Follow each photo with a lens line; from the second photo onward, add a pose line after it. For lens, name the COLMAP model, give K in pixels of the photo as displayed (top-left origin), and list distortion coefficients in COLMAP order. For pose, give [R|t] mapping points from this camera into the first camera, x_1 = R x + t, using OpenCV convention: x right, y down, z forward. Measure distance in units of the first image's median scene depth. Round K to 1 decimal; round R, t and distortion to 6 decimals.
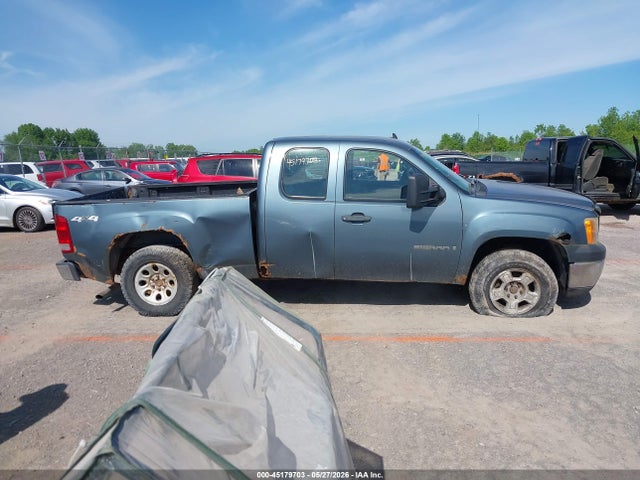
lens RADIAL K [[487.2, 0, 311.7], [0, 487.2, 254.2], [0, 0, 1]] dist [0.000946, -0.002832]
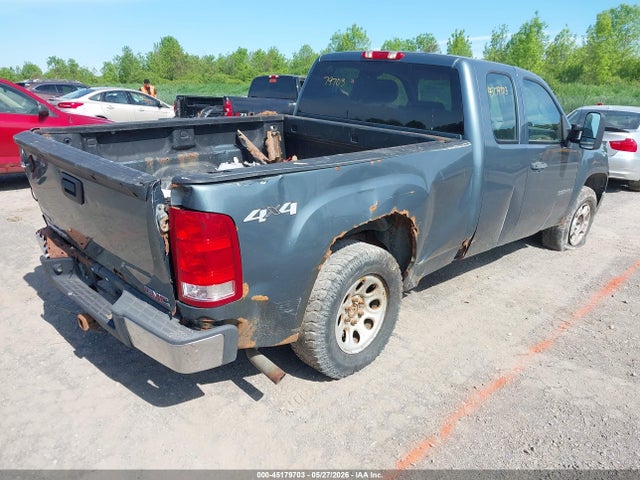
lens RADIAL K [[487.2, 0, 311.7], [0, 487.2, 254.2], [0, 0, 1]] dist [0.000946, -0.002832]
pose [[0.659555, -0.201566, 0.724126, -0.732628], [0.111641, 0.978958, 0.170814, -0.102392], [-0.743319, -0.031819, 0.668180, 0.680483]]
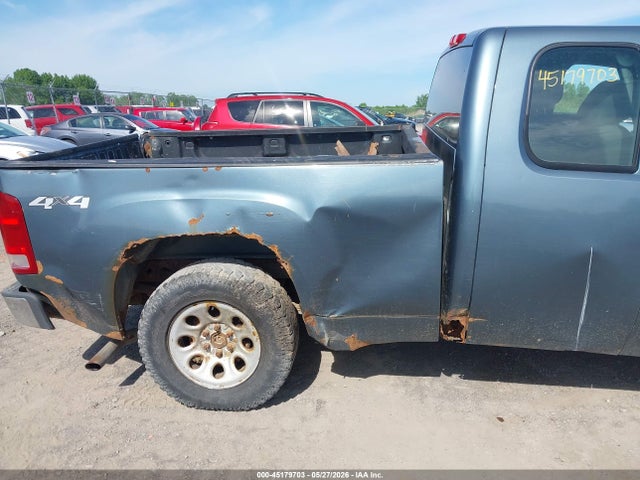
lens RADIAL K [[497.1, 0, 306.5], [0, 497.1, 250.7], [0, 0, 1]] dist [0.065922, -0.113703]
pose [[0.999452, 0.028592, -0.016672, -0.225446], [-0.027257, 0.996778, 0.075443, -0.067666], [0.018775, -0.074947, 0.997011, 0.530579]]
